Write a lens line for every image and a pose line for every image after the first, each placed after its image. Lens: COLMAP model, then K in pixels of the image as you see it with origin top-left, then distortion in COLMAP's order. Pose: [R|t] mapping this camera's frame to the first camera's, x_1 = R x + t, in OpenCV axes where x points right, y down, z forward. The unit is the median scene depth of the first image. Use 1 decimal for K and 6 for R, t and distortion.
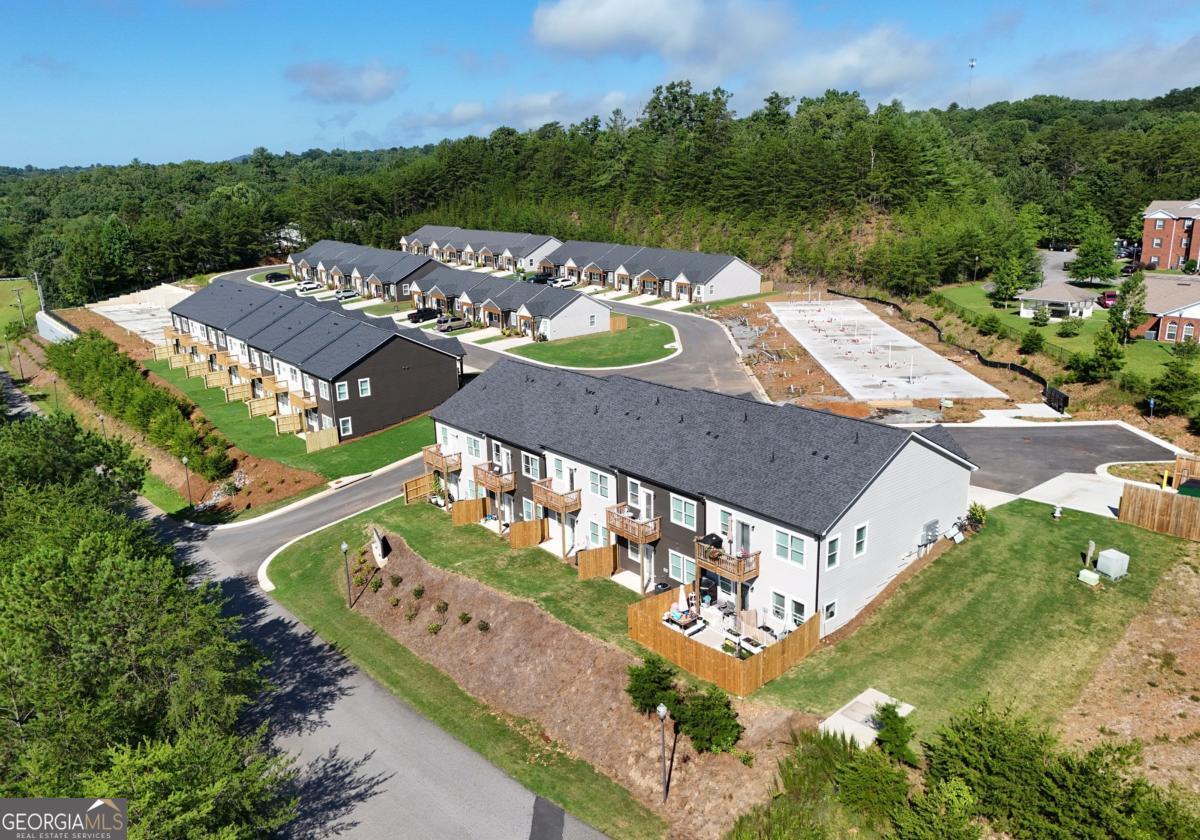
lens RADIAL K [[1030.3, 0, 574.7], [0, 1030.3, 420.7], [0, 0, 1]] dist [0.106775, -0.135017]
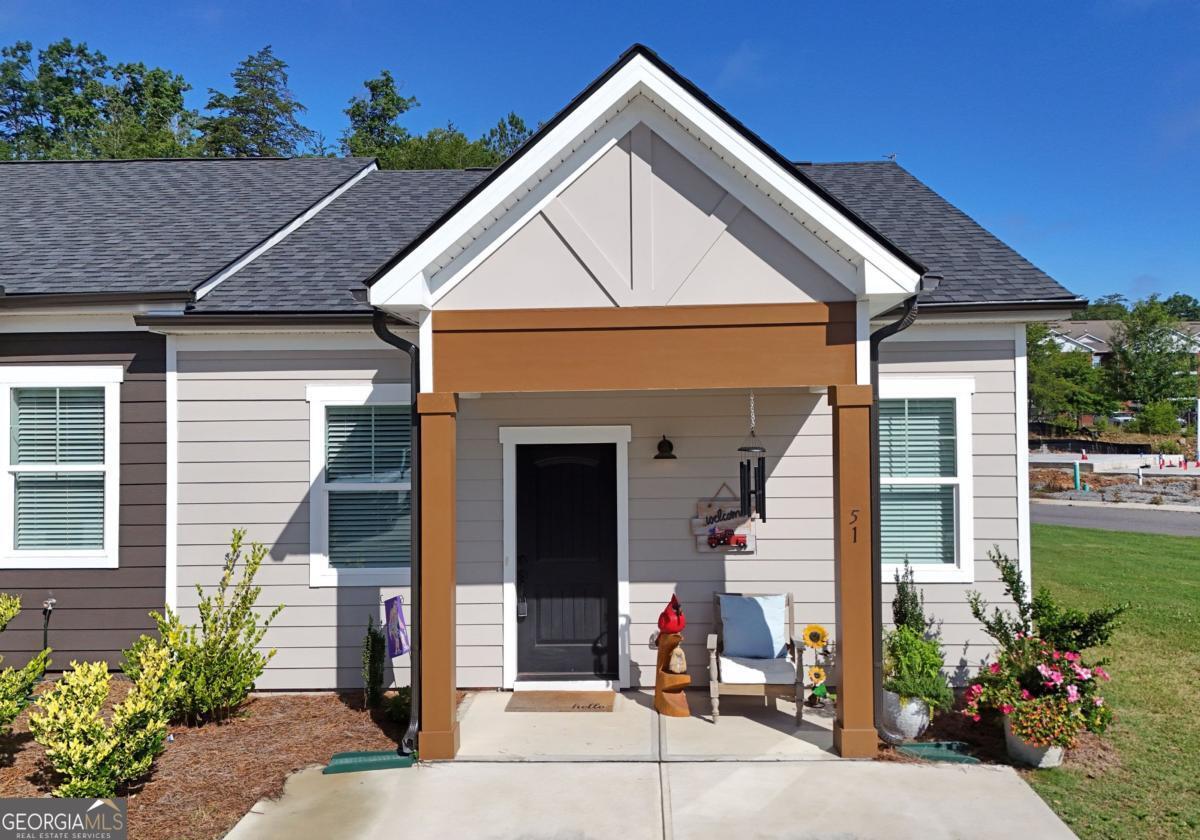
lens RADIAL K [[934.3, 0, 600.0], [0, 934.3, 420.0], [0, 0, 1]] dist [0.075372, -0.043015]
pose [[0.650555, 0.031601, 0.758802, -0.074284], [0.185250, 0.962352, -0.198901, -0.074926], [-0.736520, 0.269964, 0.620208, 0.841665]]
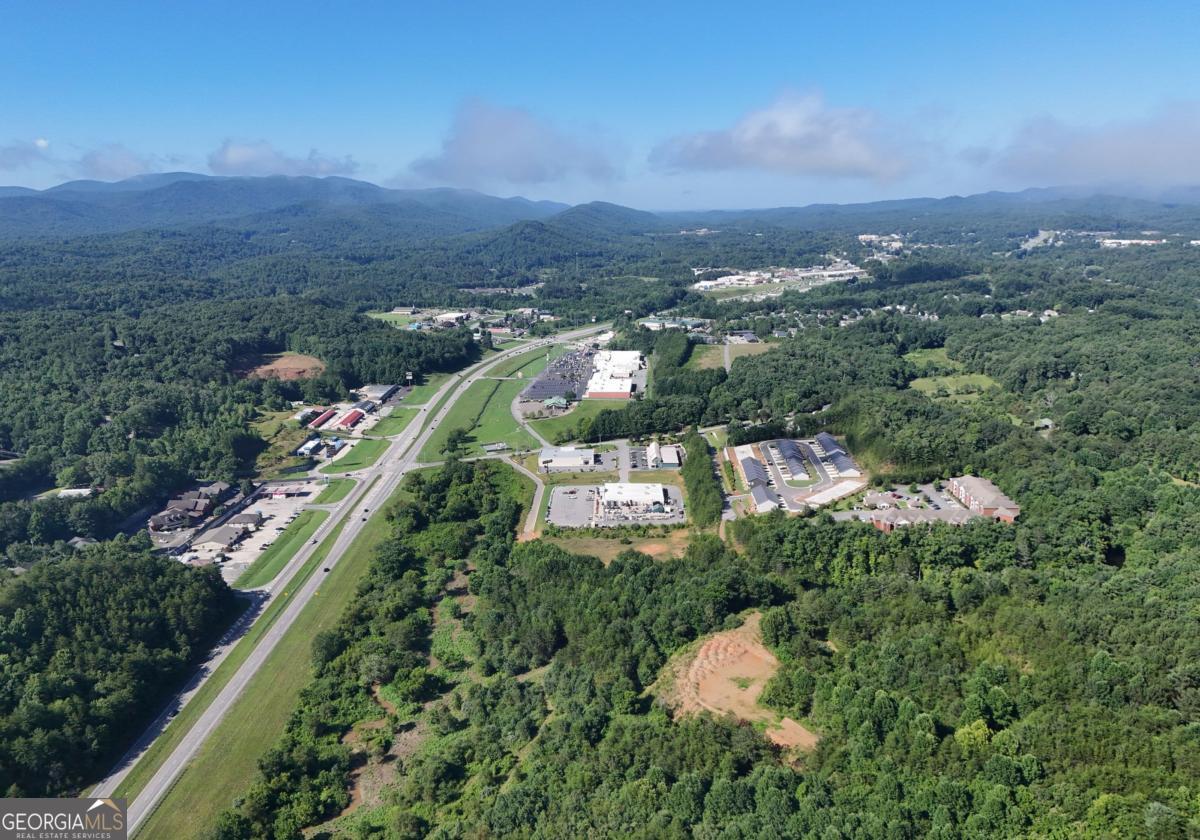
lens RADIAL K [[920.0, 0, 620.2], [0, 920.0, 419.1], [0, 0, 1]] dist [0.113942, -0.138367]
pose [[0.787938, 0.181513, -0.588393, 1.767874], [-0.190804, 0.980504, 0.046963, -0.377801], [0.585446, 0.075264, 0.807210, -3.036542]]
